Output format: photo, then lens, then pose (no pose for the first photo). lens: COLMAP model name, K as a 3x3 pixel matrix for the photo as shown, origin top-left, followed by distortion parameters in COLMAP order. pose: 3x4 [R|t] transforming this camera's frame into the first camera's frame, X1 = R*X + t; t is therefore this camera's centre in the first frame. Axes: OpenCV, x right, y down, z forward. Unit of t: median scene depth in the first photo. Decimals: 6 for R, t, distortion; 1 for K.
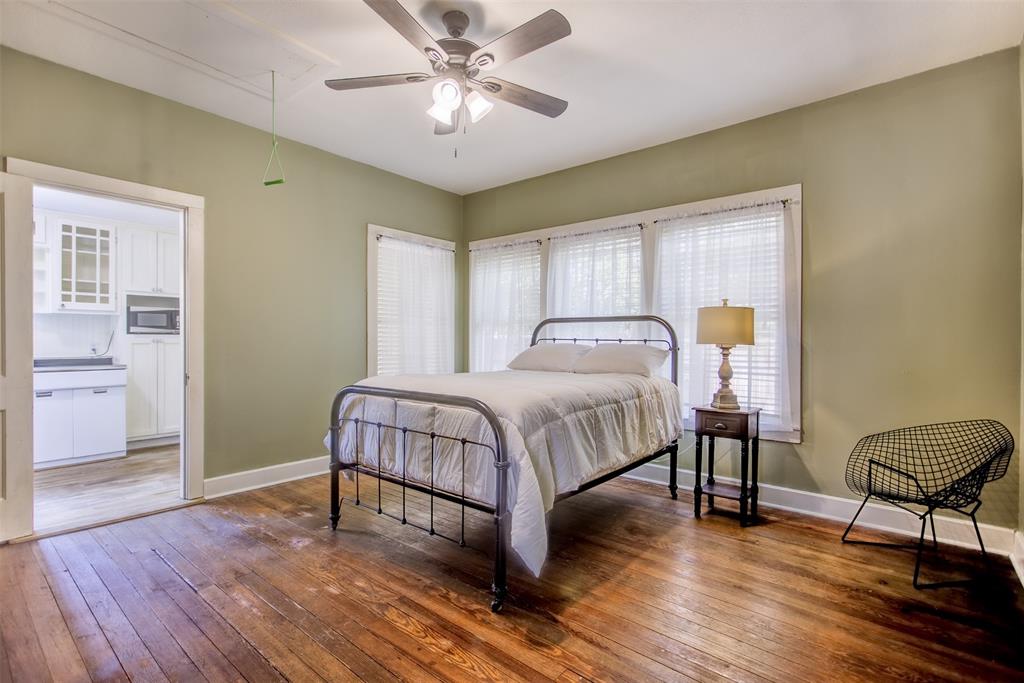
lens RADIAL K [[479.3, 0, 516.1], [0, 479.3, 342.5], [0, 0, 1]] dist [0.002169, -0.000119]
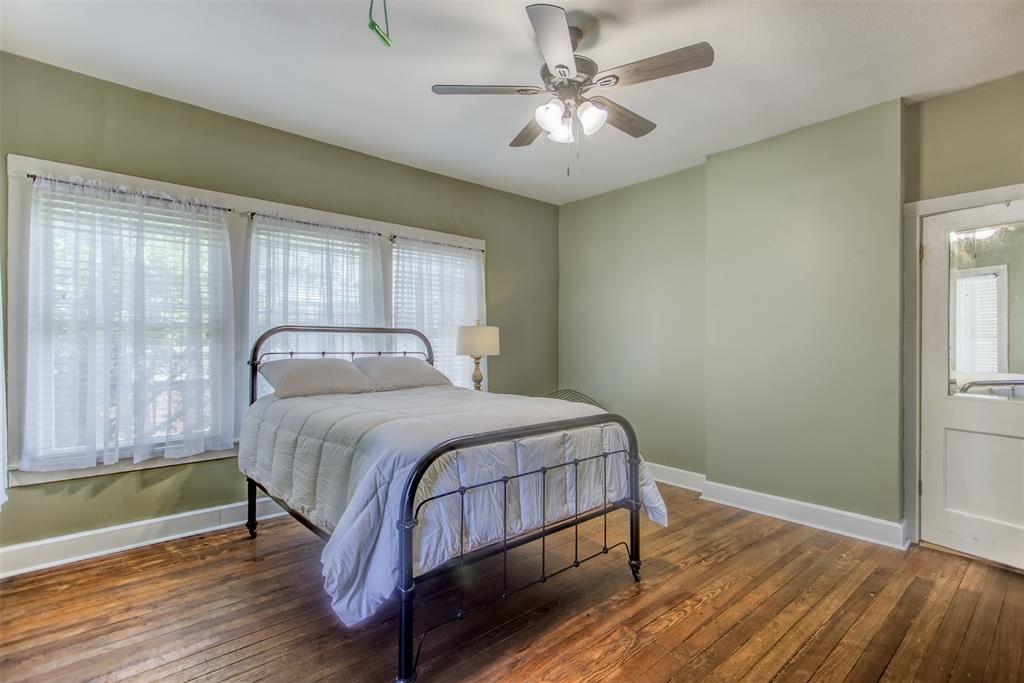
lens RADIAL K [[479.3, 0, 516.1], [0, 479.3, 342.5], [0, 0, 1]] dist [0.002169, -0.000119]
pose [[0.161175, -0.004940, 0.986914, -1.099937], [0.000367, 0.999988, 0.004946, -0.048644], [-0.986926, -0.000435, 0.161174, 0.934652]]
